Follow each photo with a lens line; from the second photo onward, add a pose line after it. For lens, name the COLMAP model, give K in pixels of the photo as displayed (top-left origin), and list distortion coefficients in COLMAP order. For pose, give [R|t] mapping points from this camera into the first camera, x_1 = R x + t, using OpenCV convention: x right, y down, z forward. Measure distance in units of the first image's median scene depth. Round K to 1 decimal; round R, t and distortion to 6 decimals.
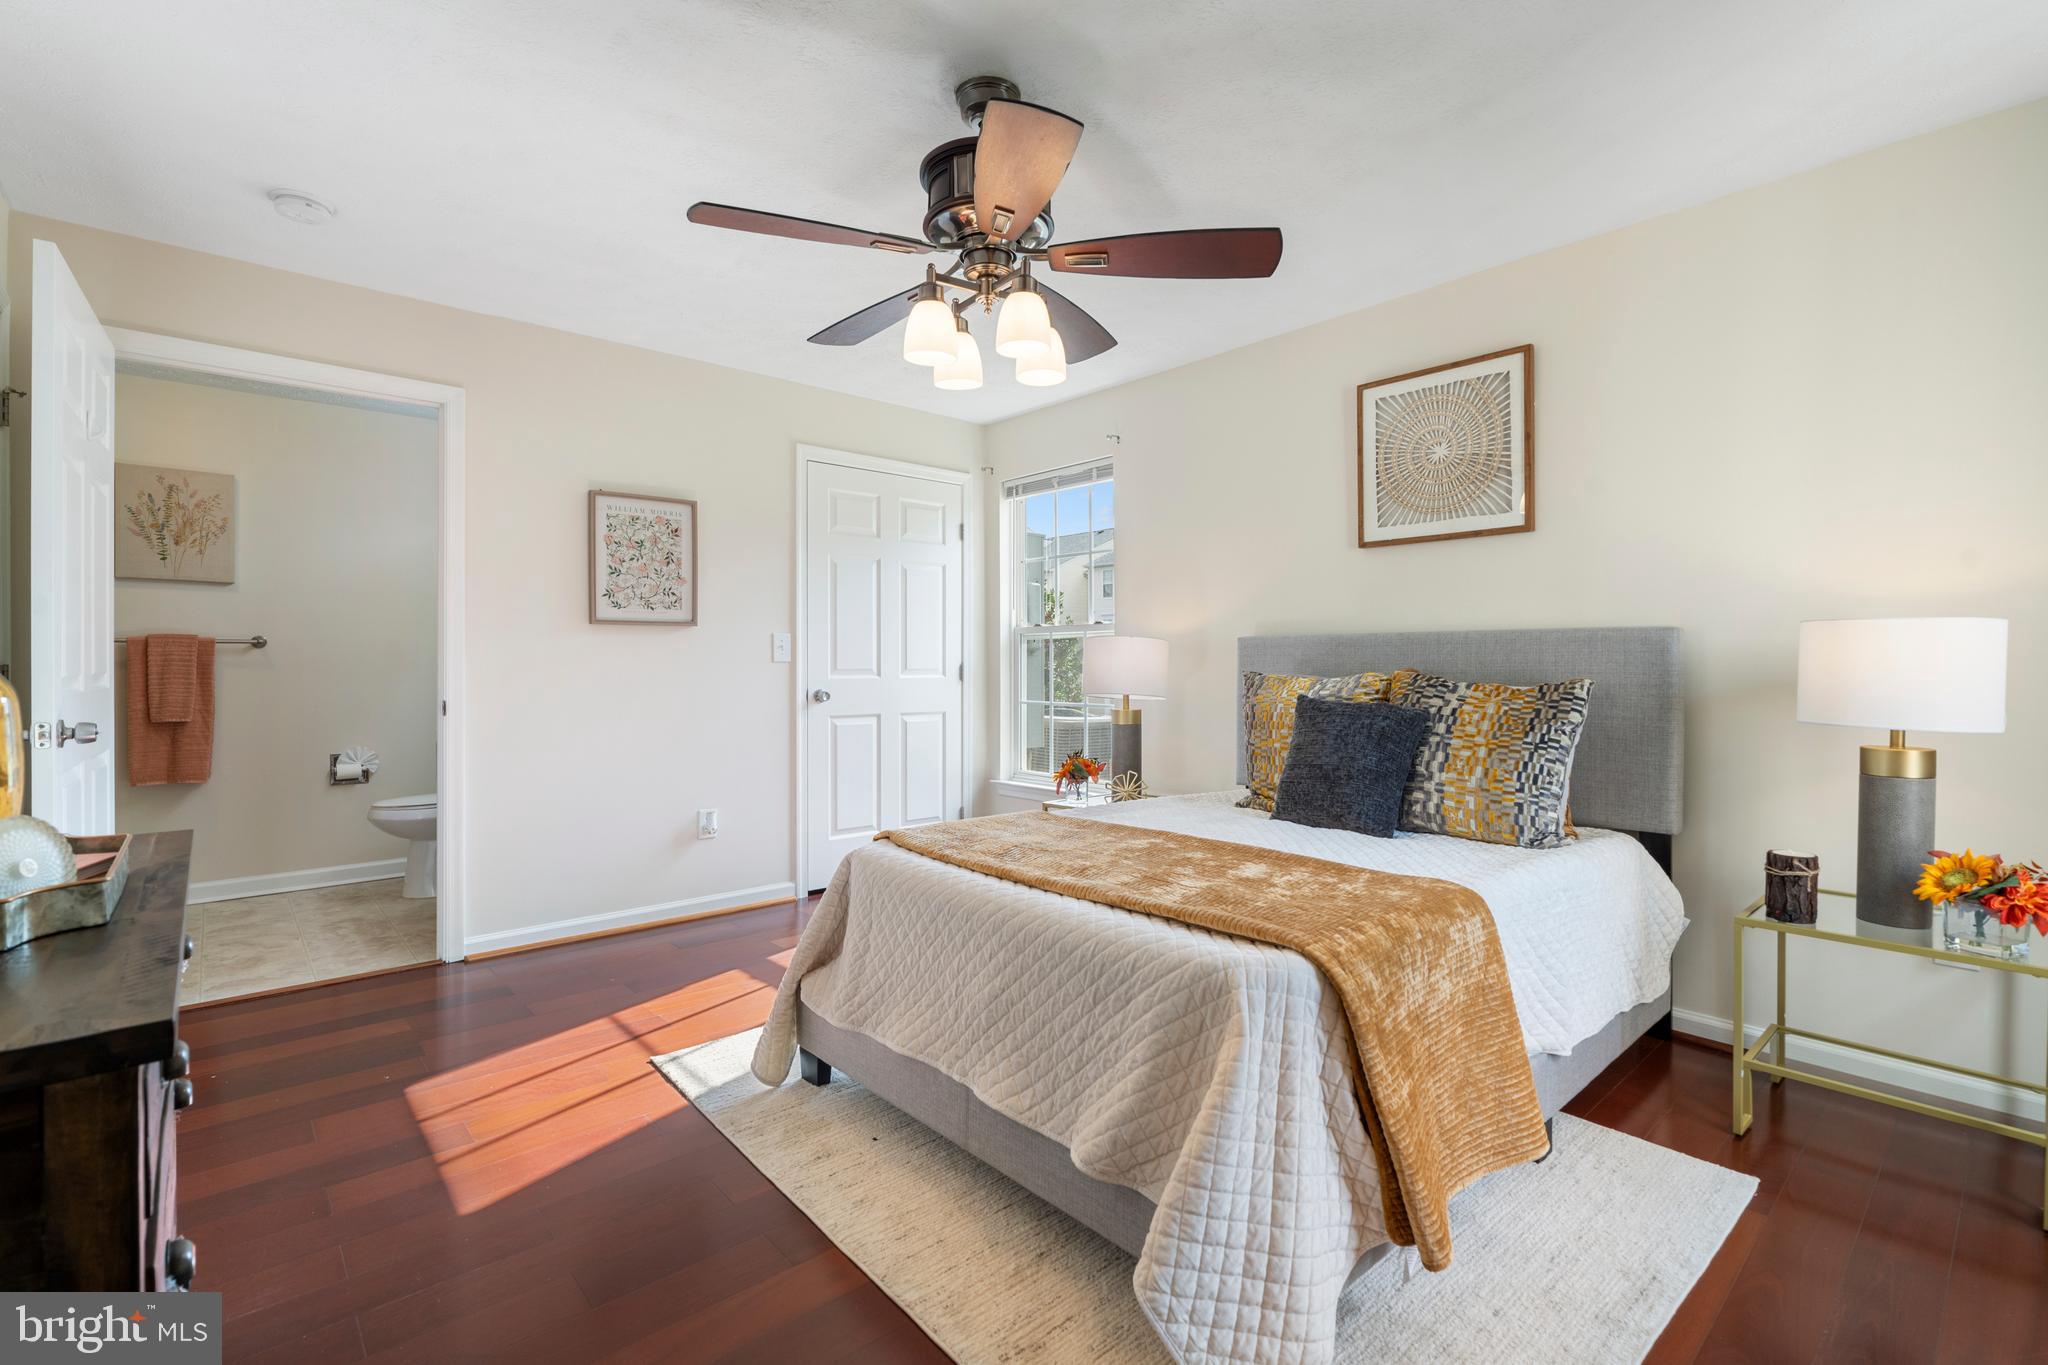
lens RADIAL K [[924.3, 0, 1010.5], [0, 924.3, 679.5], [0, 0, 1]] dist [0.019442, -0.001256]
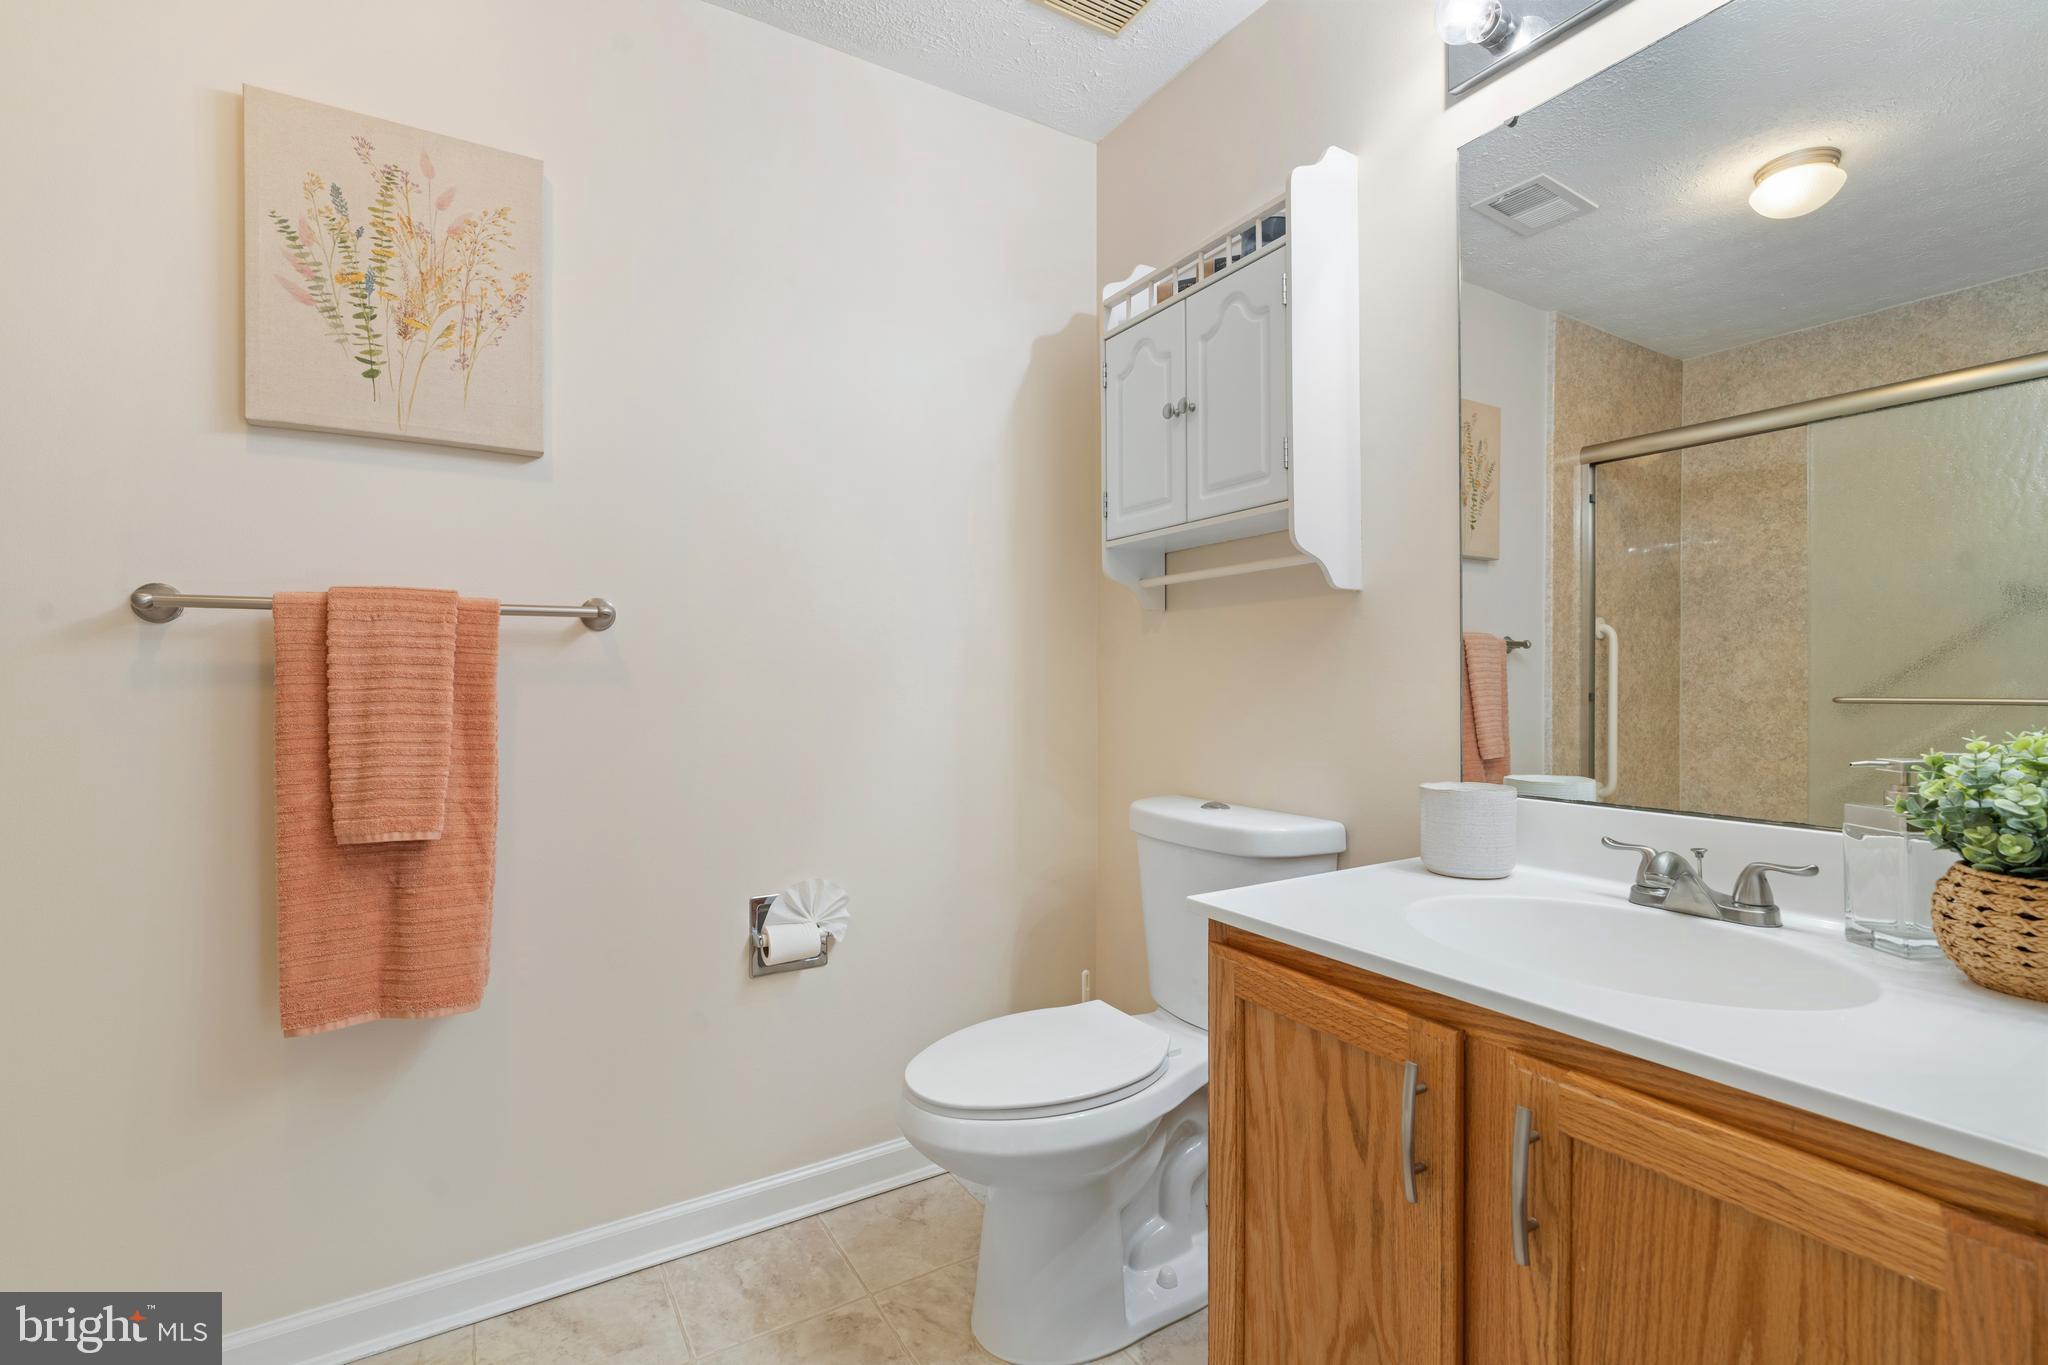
lens RADIAL K [[924.3, 0, 1032.4], [0, 924.3, 685.3], [0, 0, 1]] dist [0.019442, -0.001256]
pose [[0.985843, 0.008104, -0.167478, -0.593355], [-0.006292, 0.999916, 0.011346, -0.017014], [0.167555, -0.010131, 0.985811, 0.688734]]
